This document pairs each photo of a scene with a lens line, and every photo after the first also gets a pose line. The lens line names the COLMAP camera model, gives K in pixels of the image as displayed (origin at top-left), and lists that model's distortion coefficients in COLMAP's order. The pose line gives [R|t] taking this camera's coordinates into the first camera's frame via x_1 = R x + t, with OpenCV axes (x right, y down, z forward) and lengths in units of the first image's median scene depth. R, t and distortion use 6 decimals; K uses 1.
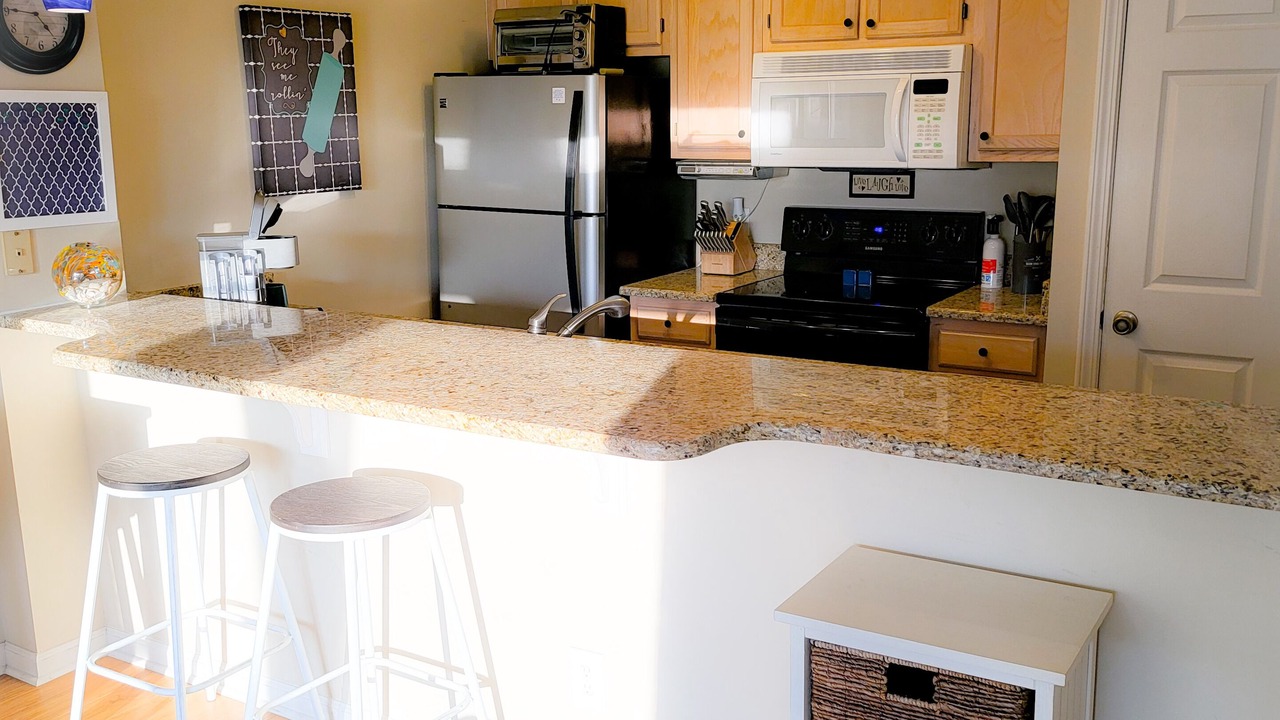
lens RADIAL K [[1192.1, 0, 640.0], [0, 1192.1, 360.0], [0, 0, 1]] dist [0.029429, -0.006303]
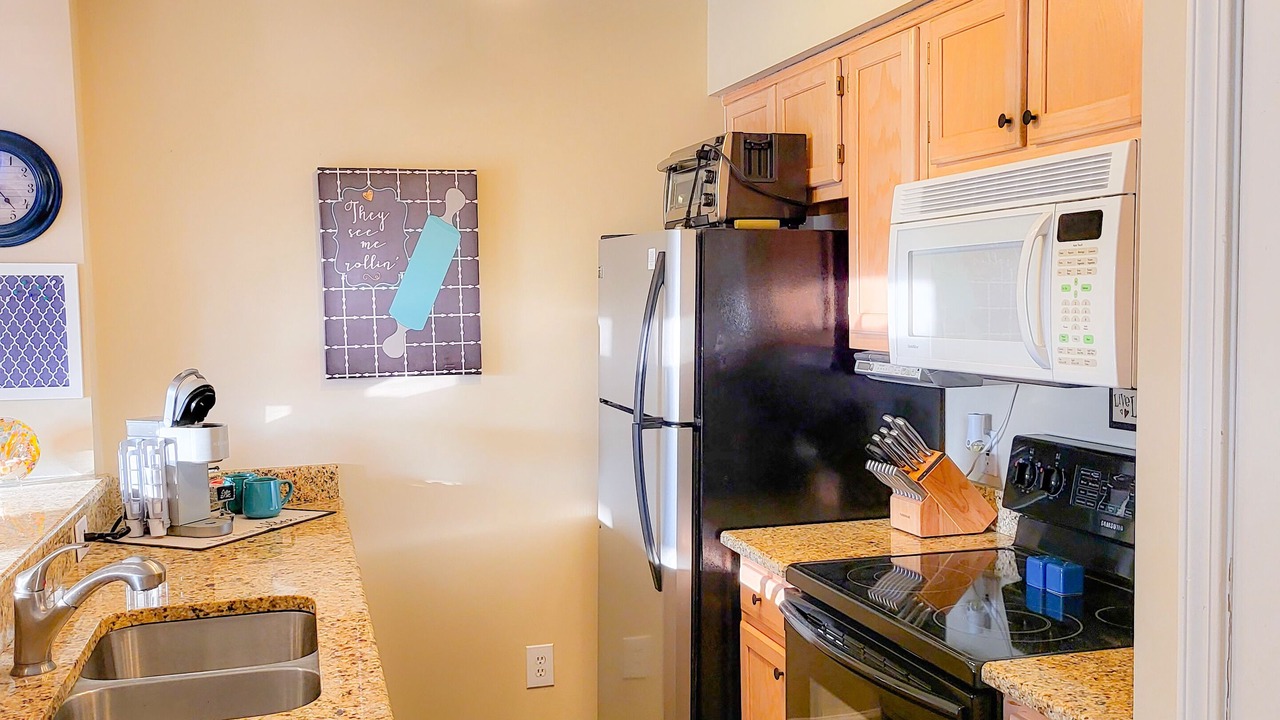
lens RADIAL K [[1185.4, 0, 640.9], [0, 1185.4, 377.7], [0, 0, 1]] dist [0.044444, -0.018579]
pose [[0.737373, 0.047066, -0.673844, 0.435427], [-0.133120, 0.988131, -0.076651, -0.098112], [0.662239, 0.146223, 0.734887, 0.497191]]
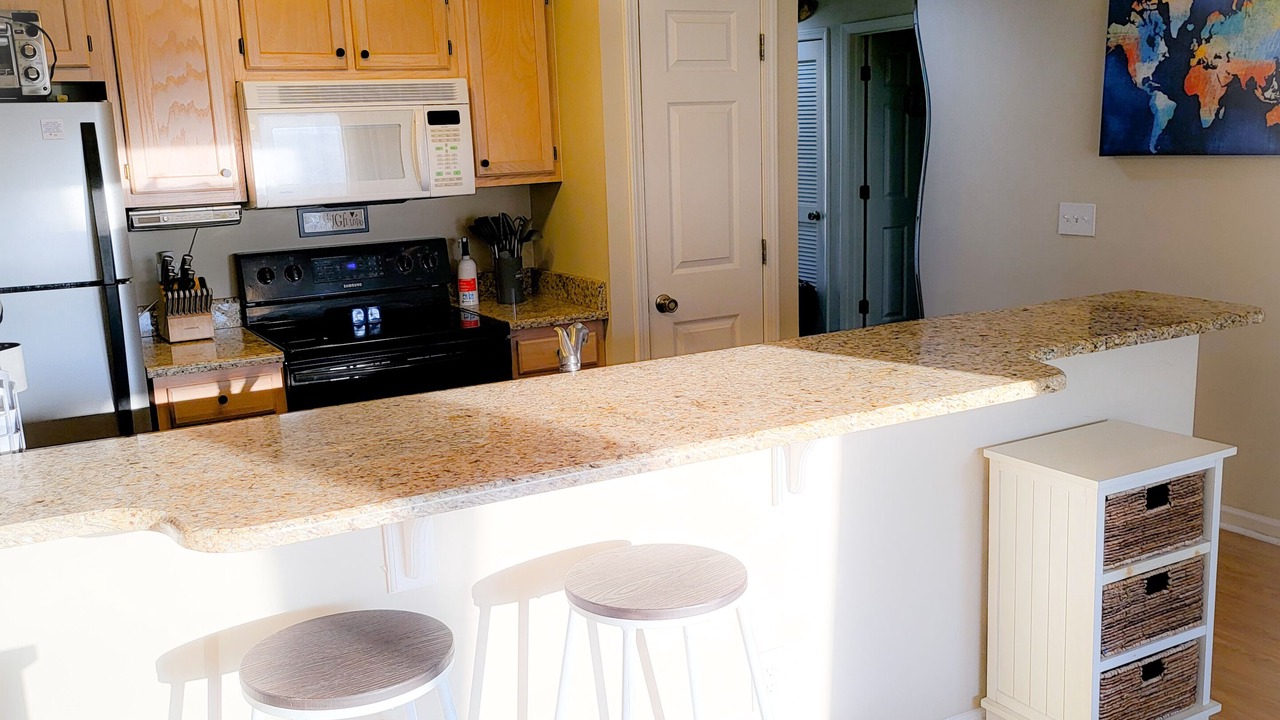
lens RADIAL K [[1185.4, 0, 640.9], [0, 1185.4, 377.7], [0, 0, 1]] dist [0.044444, -0.018579]
pose [[0.497181, -0.184140, 0.847882, -0.574657], [0.213750, 0.973096, 0.085995, -0.058067], [-0.840905, 0.138479, 0.523165, 0.331860]]
